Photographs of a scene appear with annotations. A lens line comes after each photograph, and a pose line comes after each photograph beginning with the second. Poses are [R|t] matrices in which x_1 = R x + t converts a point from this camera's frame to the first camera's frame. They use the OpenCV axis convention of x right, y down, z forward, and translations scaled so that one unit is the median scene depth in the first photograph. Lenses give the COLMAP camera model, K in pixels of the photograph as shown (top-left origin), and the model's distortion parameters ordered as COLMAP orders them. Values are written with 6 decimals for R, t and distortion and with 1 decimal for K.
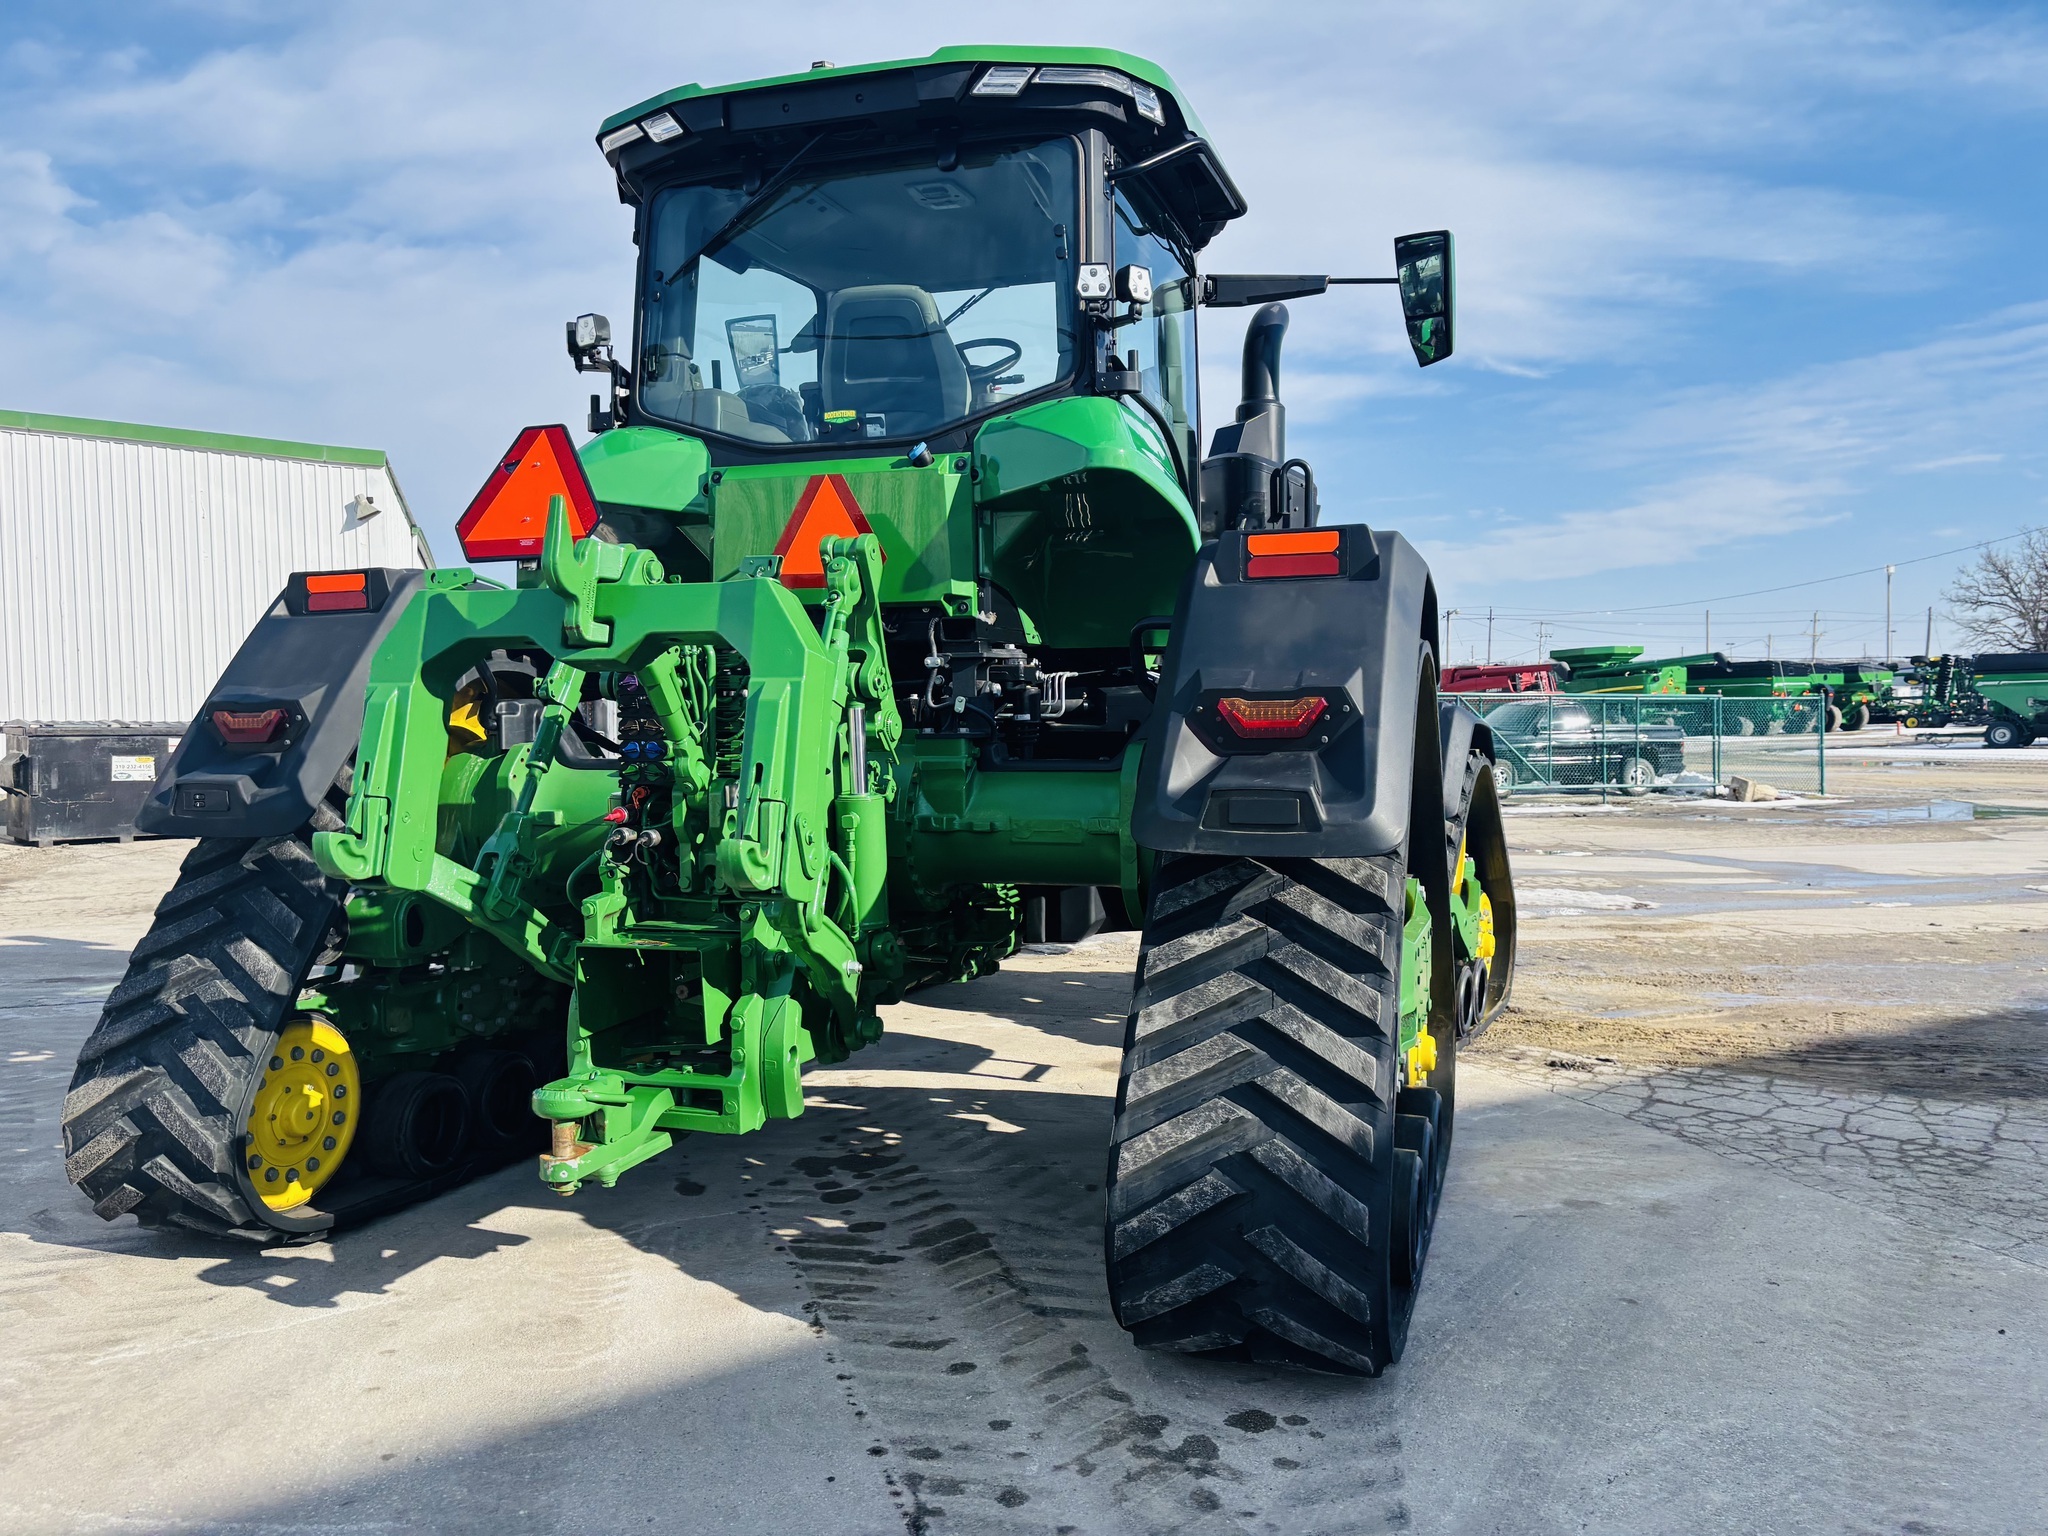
lens RADIAL K [[1541.8, 0, 1029.6], [0, 1541.8, 778.7], [0, 0, 1]] dist [0.044871, -0.039810]
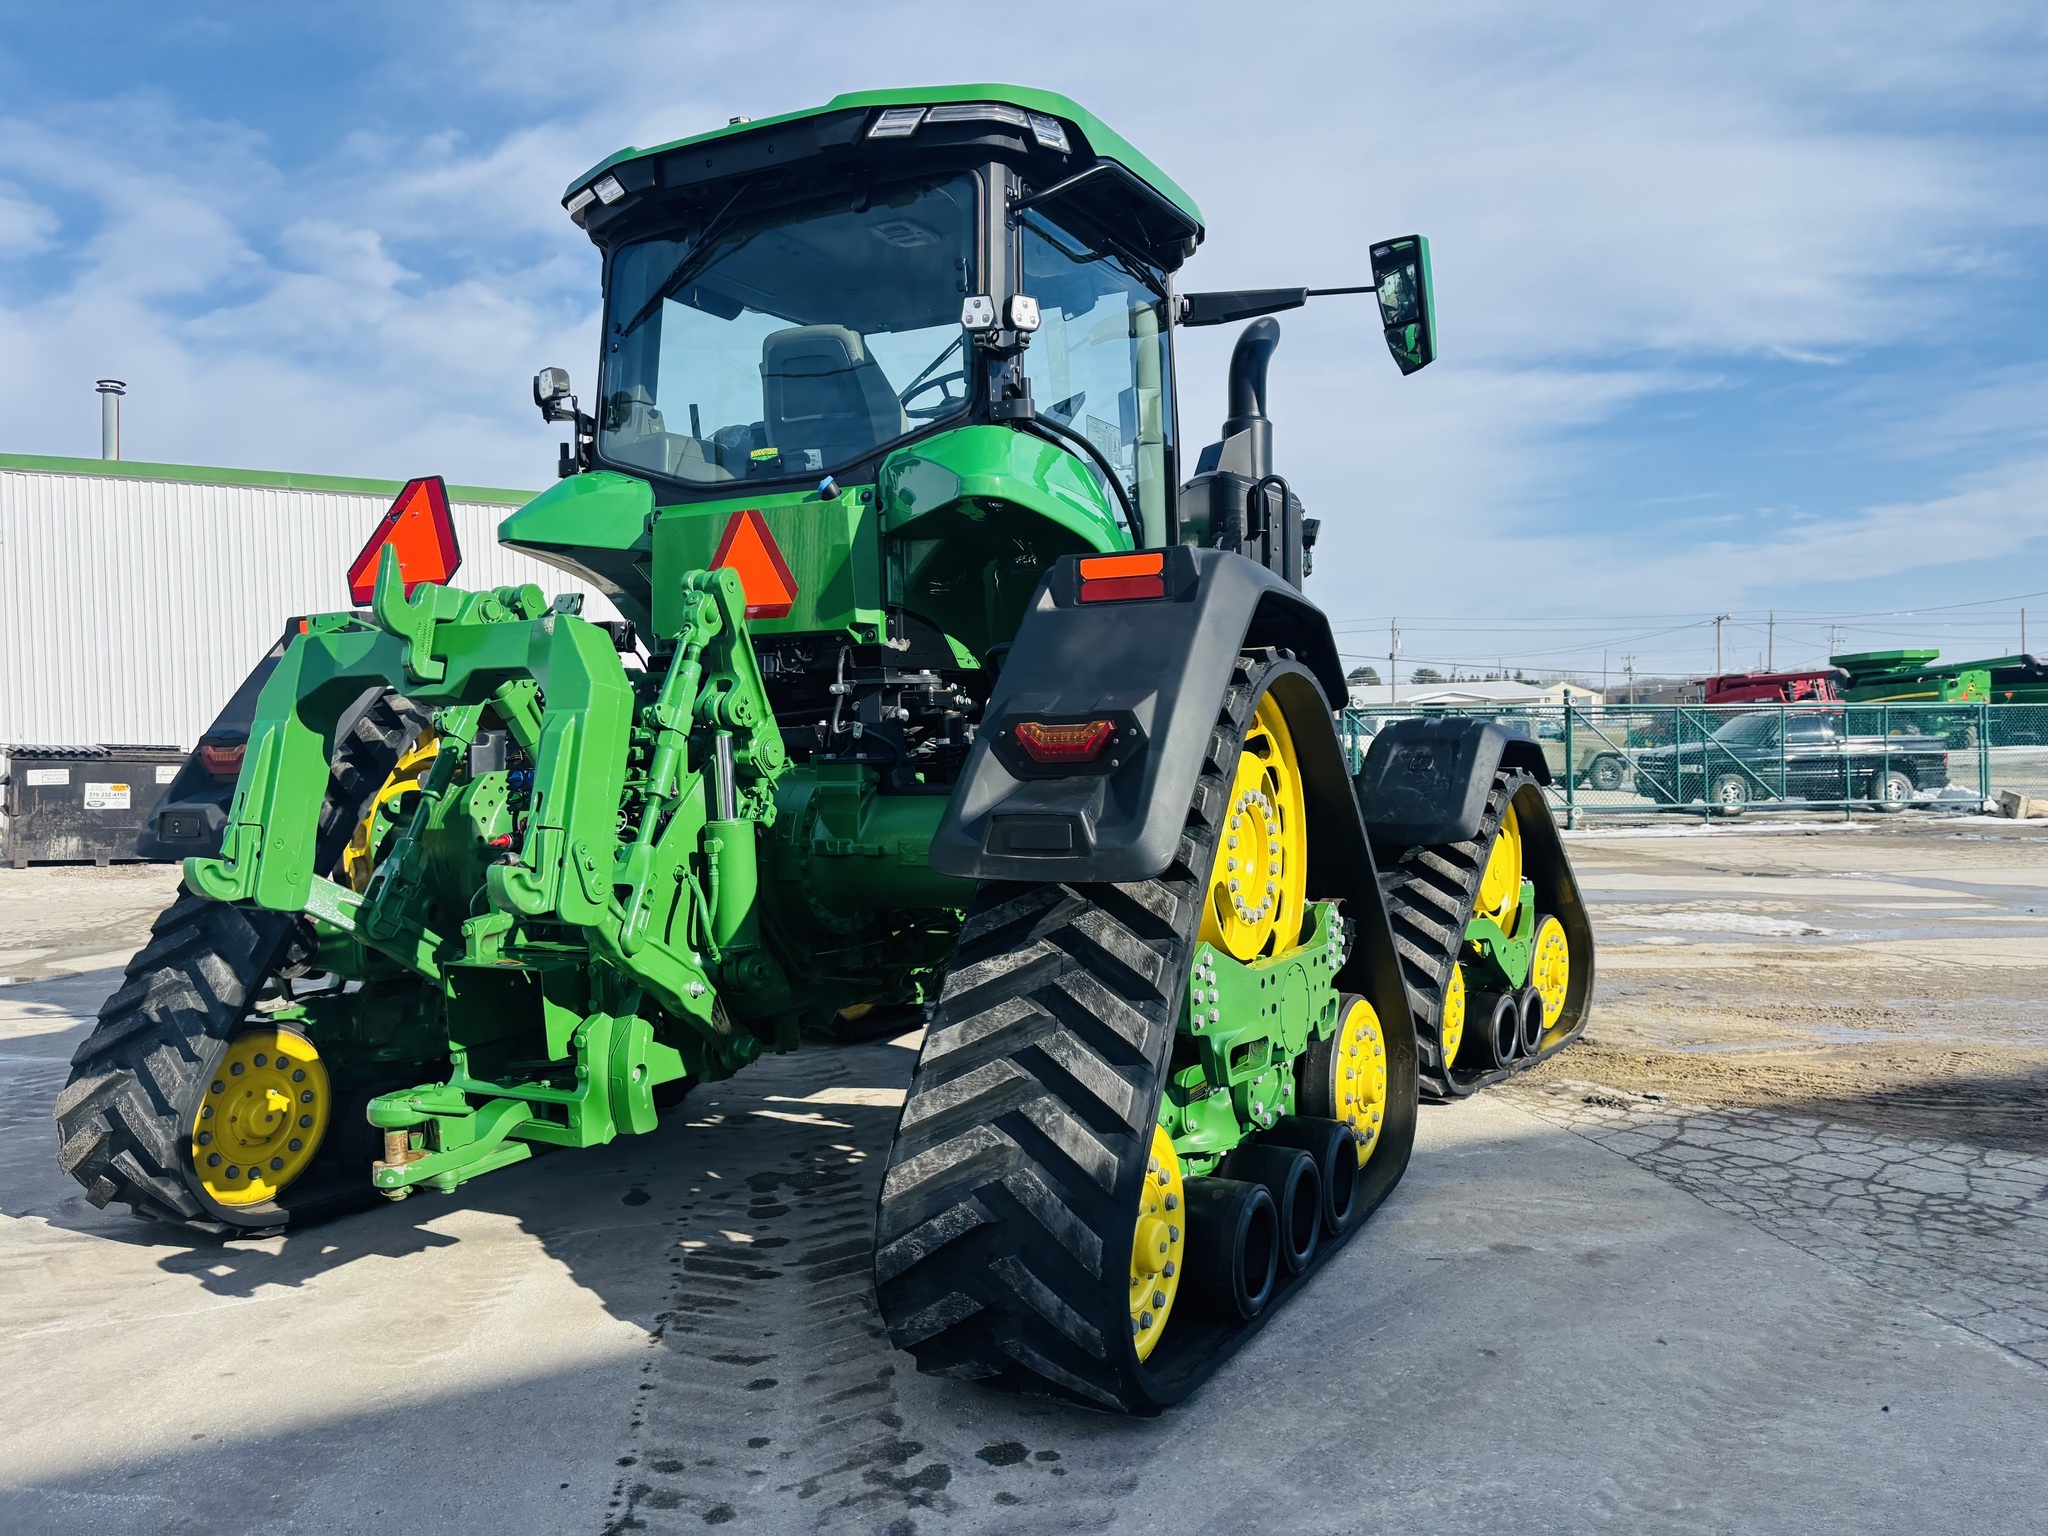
lens RADIAL K [[1541.8, 0, 1031.9], [0, 1541.8, 762.1], [0, 0, 1]] dist [0.044871, -0.039810]
pose [[0.986665, -0.009273, -0.162498, 0.230345], [0.005642, 0.999724, -0.022792, -0.003221], [0.162664, 0.021572, 0.986446, 0.011796]]
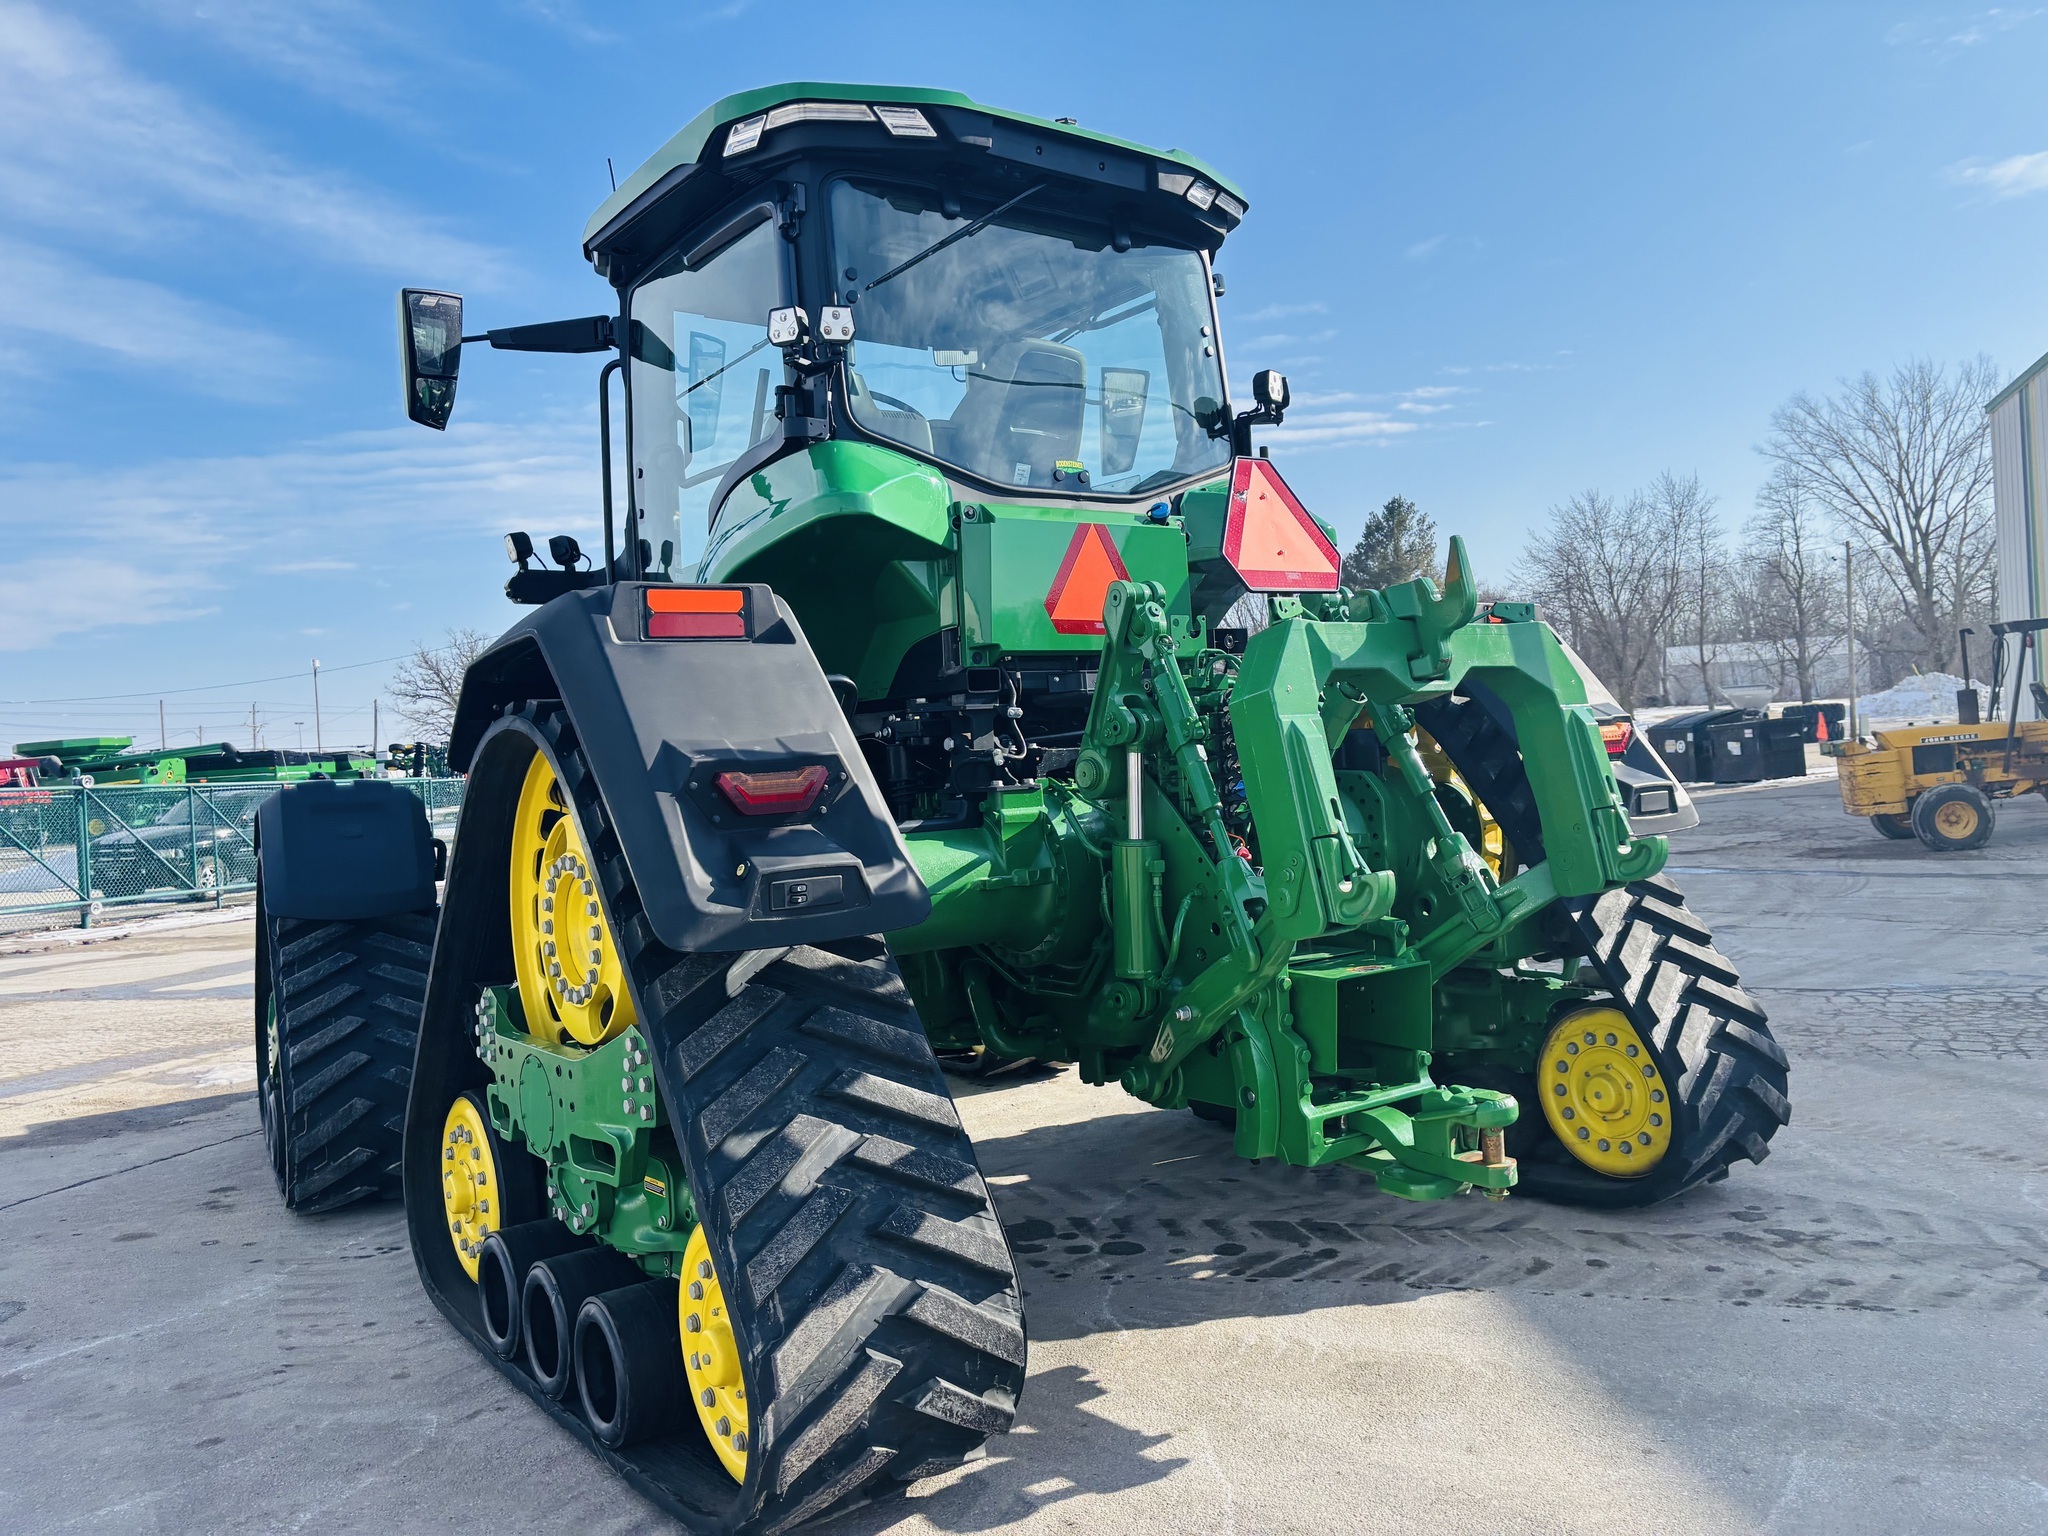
lens RADIAL K [[1541.8, 0, 1027.0], [0, 1541.8, 770.5], [0, 0, 1]] dist [0.044871, -0.039810]
pose [[0.575212, -0.029500, 0.817472, -1.003828], [0.082554, 0.996341, -0.022134, -0.017376], [-0.813828, 0.080217, 0.575543, 0.478675]]
